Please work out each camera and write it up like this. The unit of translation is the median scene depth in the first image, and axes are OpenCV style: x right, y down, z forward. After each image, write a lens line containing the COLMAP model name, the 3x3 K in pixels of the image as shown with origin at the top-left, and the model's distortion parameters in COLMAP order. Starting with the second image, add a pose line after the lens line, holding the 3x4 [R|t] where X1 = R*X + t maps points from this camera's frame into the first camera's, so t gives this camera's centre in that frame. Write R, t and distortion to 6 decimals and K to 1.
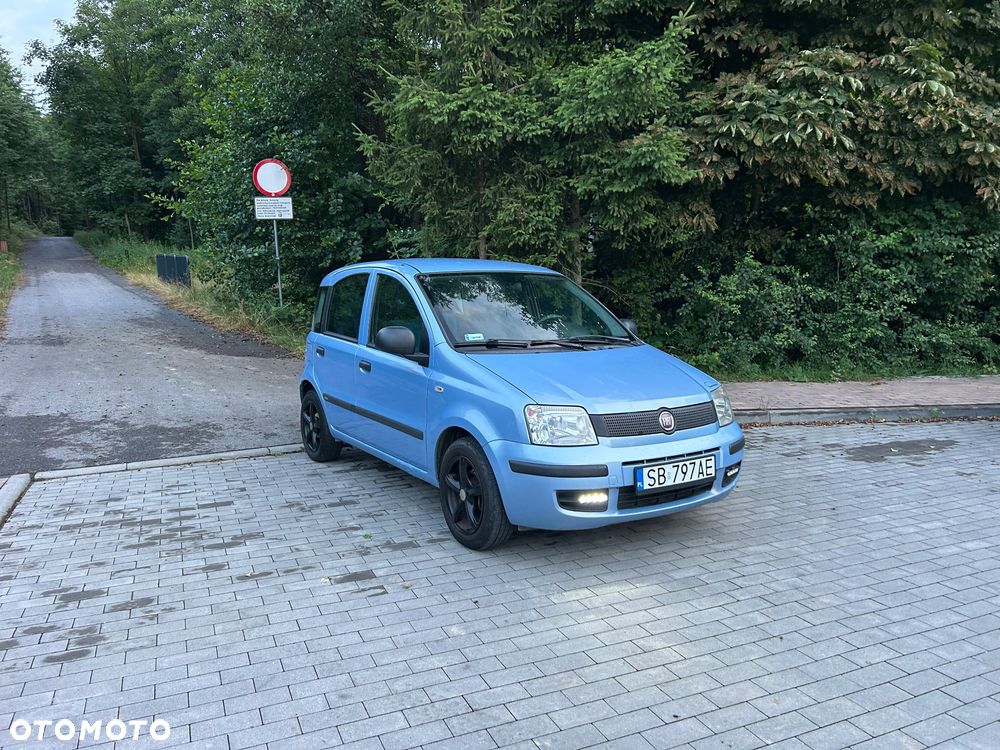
lens RADIAL K [[753.4, 0, 496.8], [0, 753.4, 368.8], [0, 0, 1]] dist [0.046530, -0.052720]
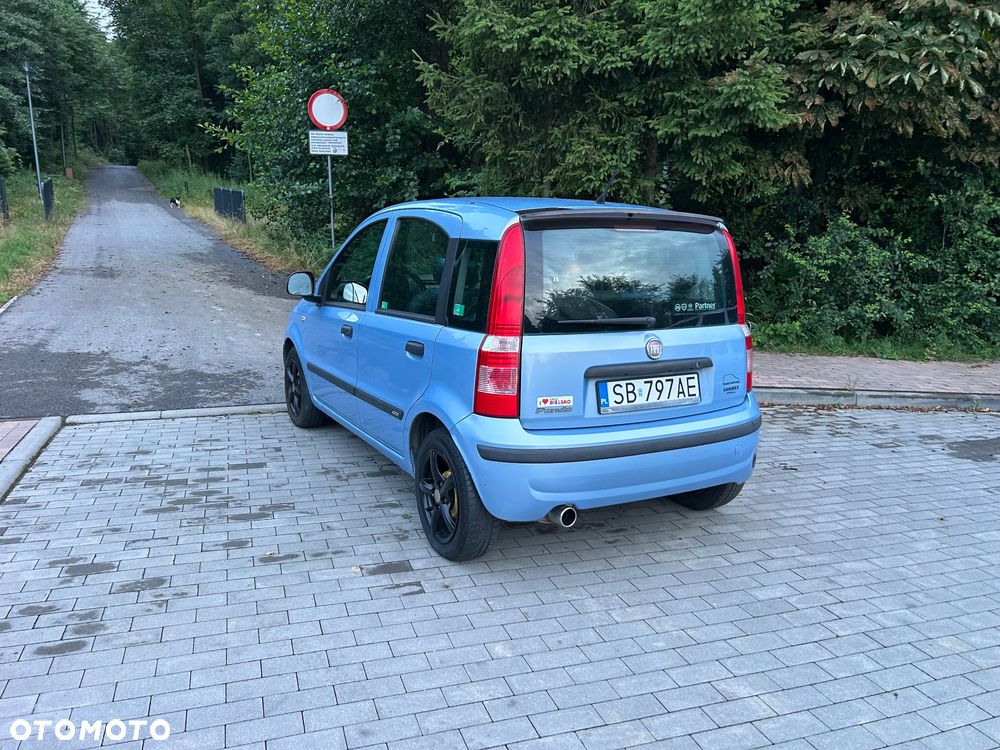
lens RADIAL K [[753.4, 0, 495.6], [0, 753.4, 388.9], [0, 0, 1]] dist [0.046530, -0.052720]
pose [[0.996139, 0.057740, -0.066124, -0.007973], [-0.051271, 0.994092, 0.095665, -0.011565], [0.071257, -0.091906, 0.993215, 0.070117]]
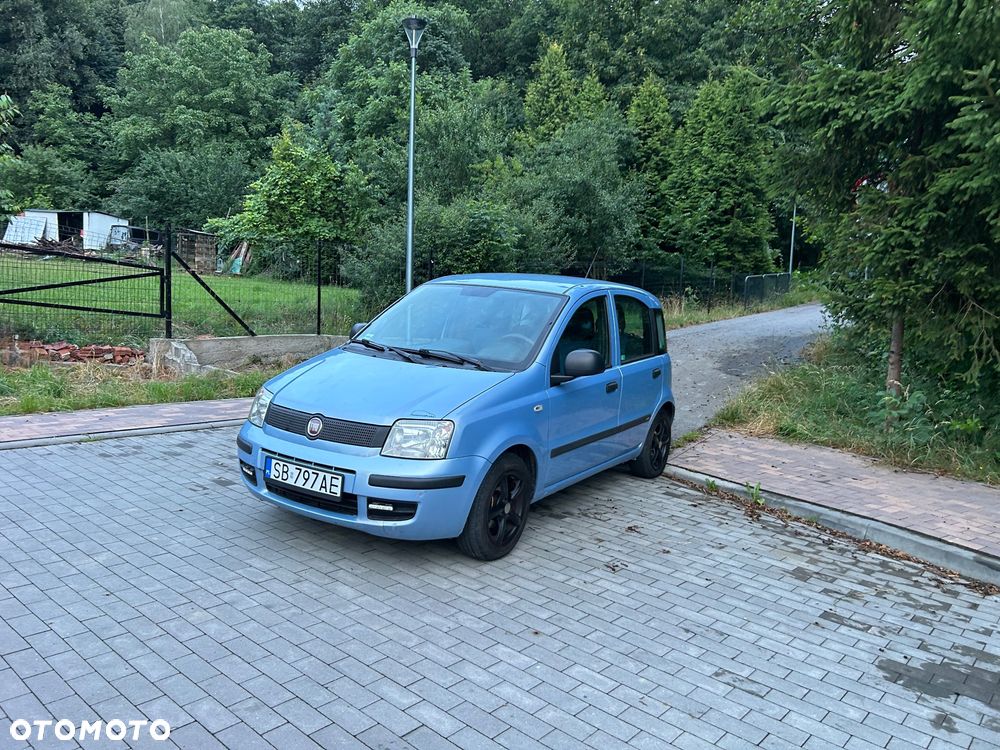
lens RADIAL K [[753.4, 0, 492.2], [0, 753.4, 382.9], [0, 0, 1]] dist [0.046530, -0.052720]
pose [[0.423364, 0.151653, -0.893177, 0.609407], [-0.166452, 0.982128, 0.087858, -0.059225], [0.890537, 0.111475, 0.441040, 0.373325]]
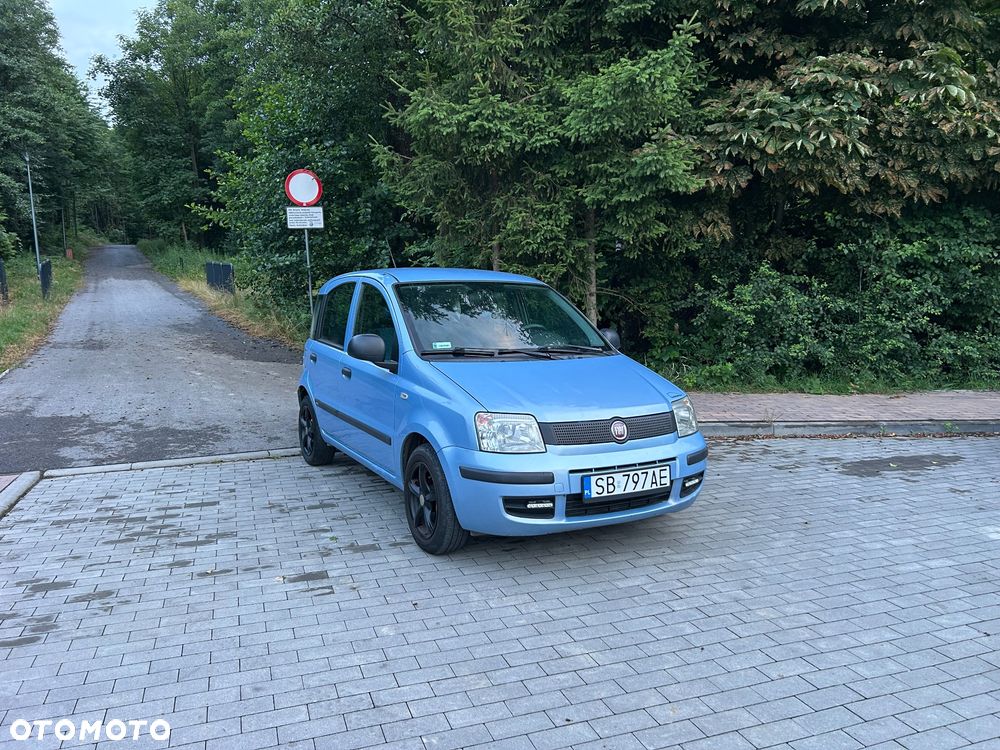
lens RADIAL K [[753.4, 0, 498.8], [0, 753.4, 376.7], [0, 0, 1]] dist [0.046530, -0.052720]
pose [[0.997719, 0.011804, -0.066465, 0.064586], [-0.011807, 0.999930, 0.000339, -0.000631], [0.066464, 0.000446, 0.997789, -0.006730]]
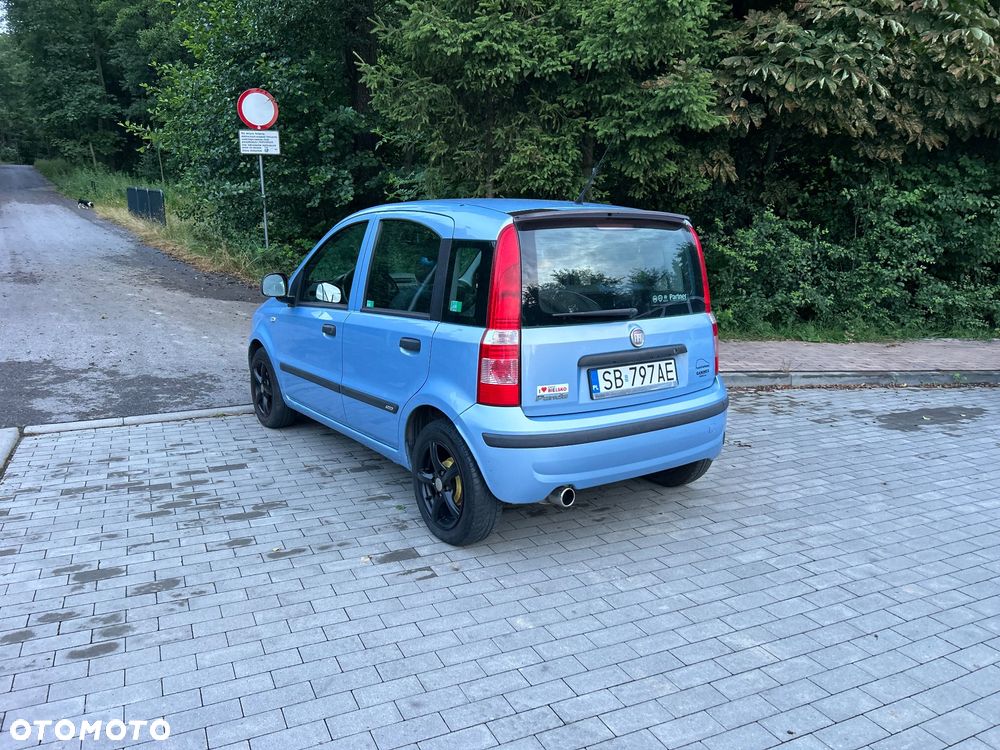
lens RADIAL K [[753.4, 0, 497.7], [0, 753.4, 375.1], [0, 0, 1]] dist [0.046530, -0.052720]
pose [[0.999064, 0.020581, 0.038051, -0.049181], [-0.023569, 0.996531, 0.079821, -0.009870], [-0.036276, -0.080643, 0.996083, 0.045259]]
